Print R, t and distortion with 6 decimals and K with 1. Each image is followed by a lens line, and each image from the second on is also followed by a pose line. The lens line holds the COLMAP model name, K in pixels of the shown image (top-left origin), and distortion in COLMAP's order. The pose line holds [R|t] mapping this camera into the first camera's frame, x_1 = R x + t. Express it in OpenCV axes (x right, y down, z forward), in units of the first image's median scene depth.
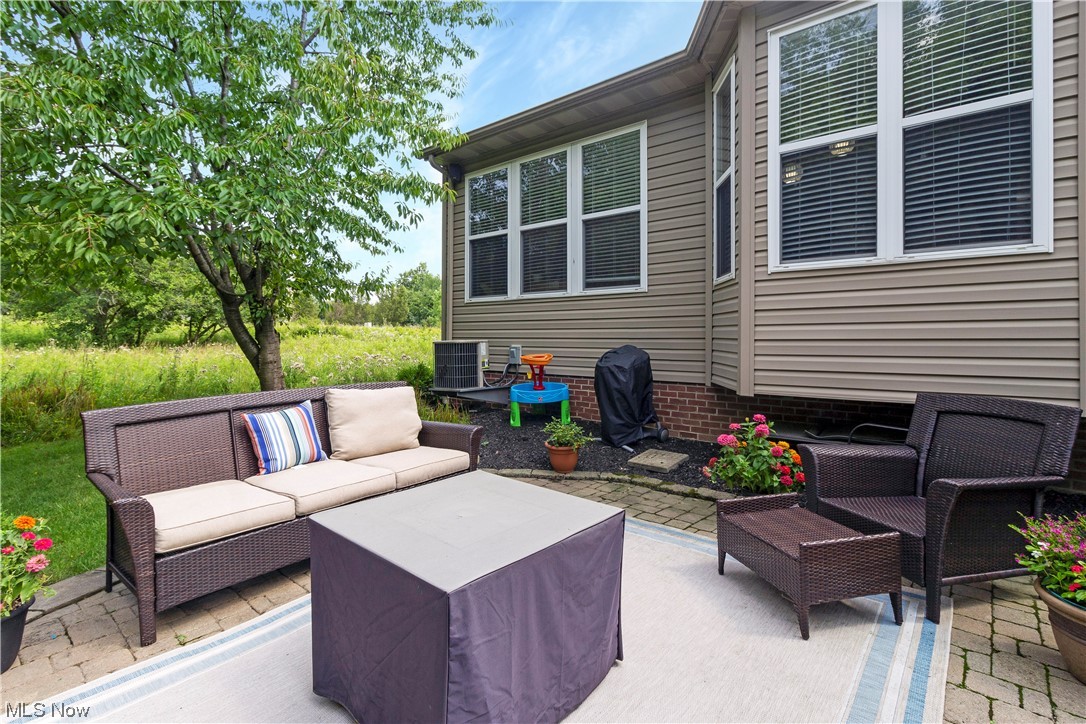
lens RADIAL K [[512.6, 0, 543.0], [0, 512.6, 336.5], [0, 0, 1]] dist [0.002101, 0.000646]
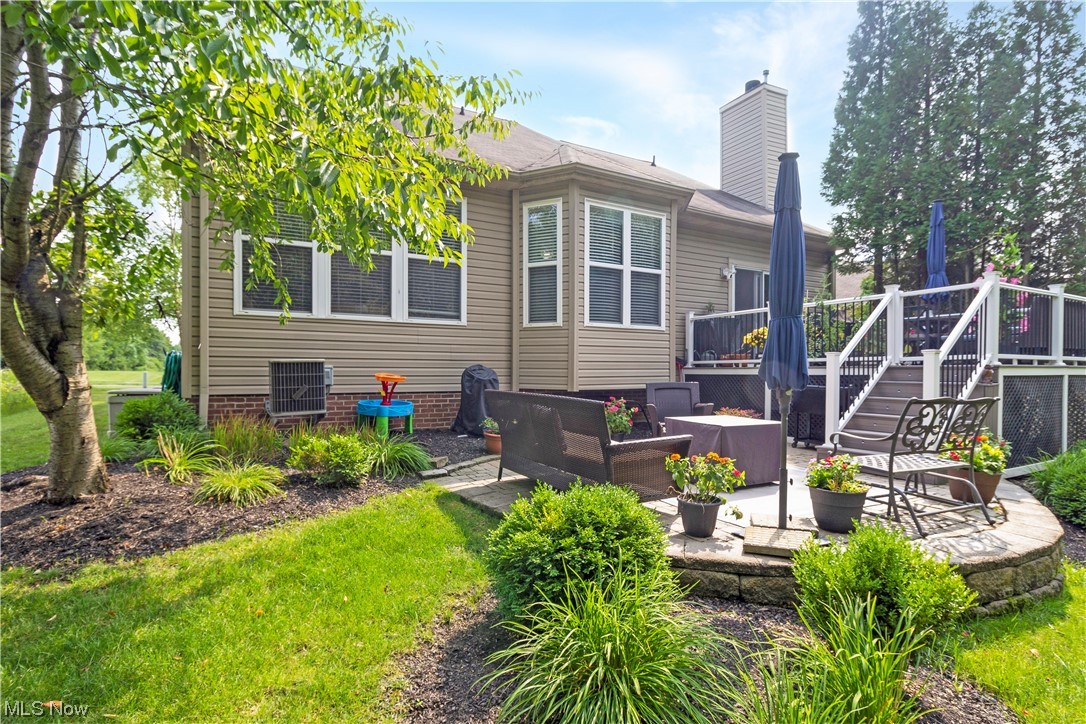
lens RADIAL K [[525.5, 0, 558.4], [0, 525.5, 383.3], [0, 0, 1]] dist [-0.000511, 0.000189]
pose [[0.352466, -0.022602, 0.935552, -1.145568], [-0.005180, 0.999646, 0.026102, 0.030535], [-0.935810, -0.014046, 0.352224, 0.321923]]
